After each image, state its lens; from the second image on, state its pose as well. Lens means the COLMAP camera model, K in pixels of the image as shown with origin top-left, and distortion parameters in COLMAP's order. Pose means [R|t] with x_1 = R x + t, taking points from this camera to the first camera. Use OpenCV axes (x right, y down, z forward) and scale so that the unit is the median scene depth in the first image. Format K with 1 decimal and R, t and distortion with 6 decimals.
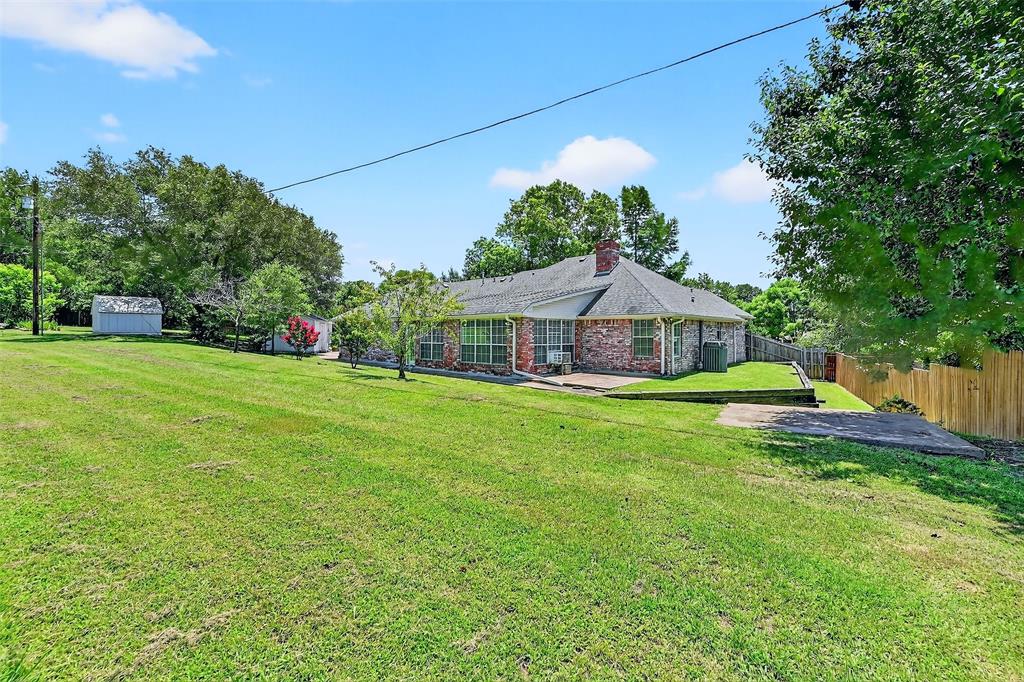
lens RADIAL K [[432.5, 0, 518.9], [0, 432.5, 335.2], [0, 0, 1]] dist [0.000059, 0.000096]
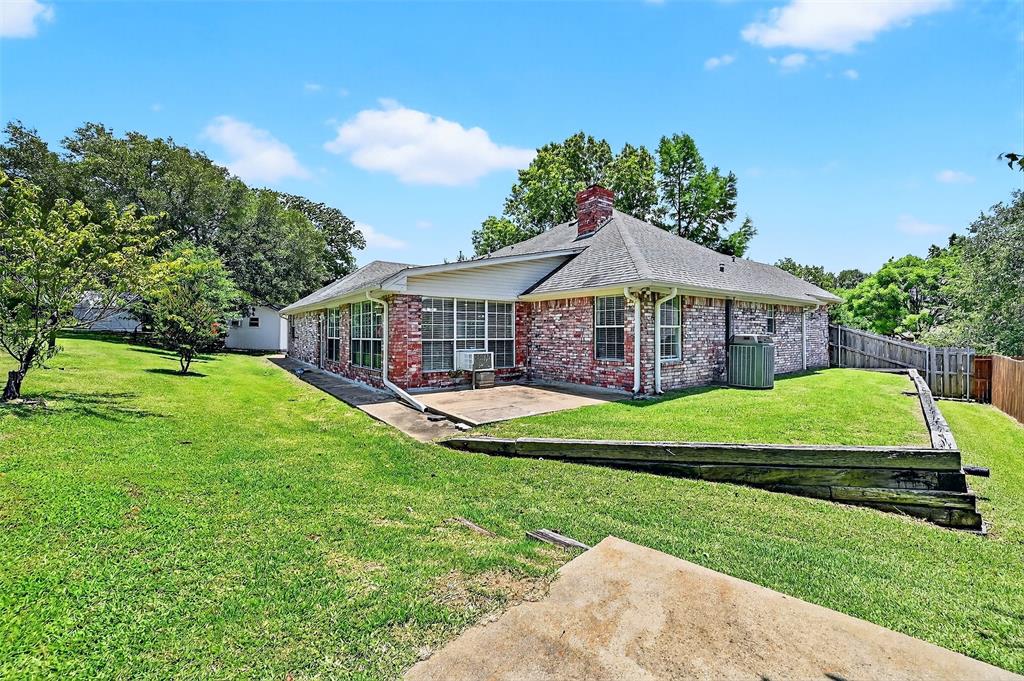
lens RADIAL K [[428.0, 0, 509.4], [0, 428.0, 342.4], [0, 0, 1]] dist [-0.002048, -0.000325]
pose [[0.980533, 0.001513, -0.196350, 0.244177], [0.002175, 0.999825, 0.018566, 0.013178], [0.196344, -0.018632, 0.980358, 0.370011]]
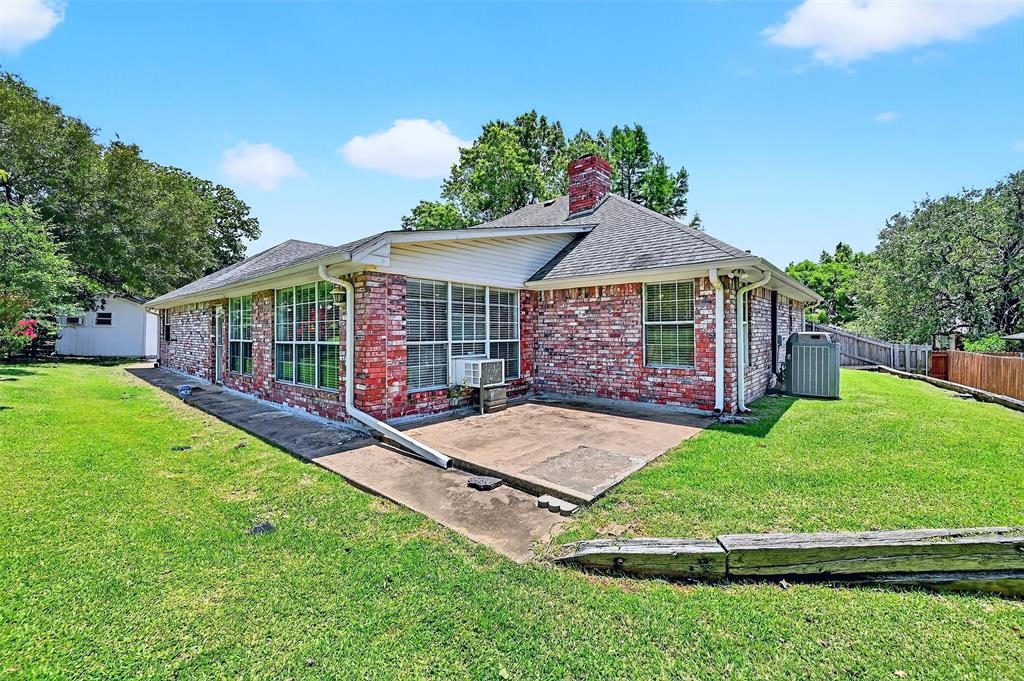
lens RADIAL K [[432.5, 0, 518.9], [0, 432.5, 334.7], [0, 0, 1]] dist [0.000059, 0.000096]
pose [[0.999568, -0.007661, 0.028358, 0.112930], [0.007559, 0.999965, 0.003709, 0.012168], [-0.028385, -0.003493, 0.999591, 0.516390]]
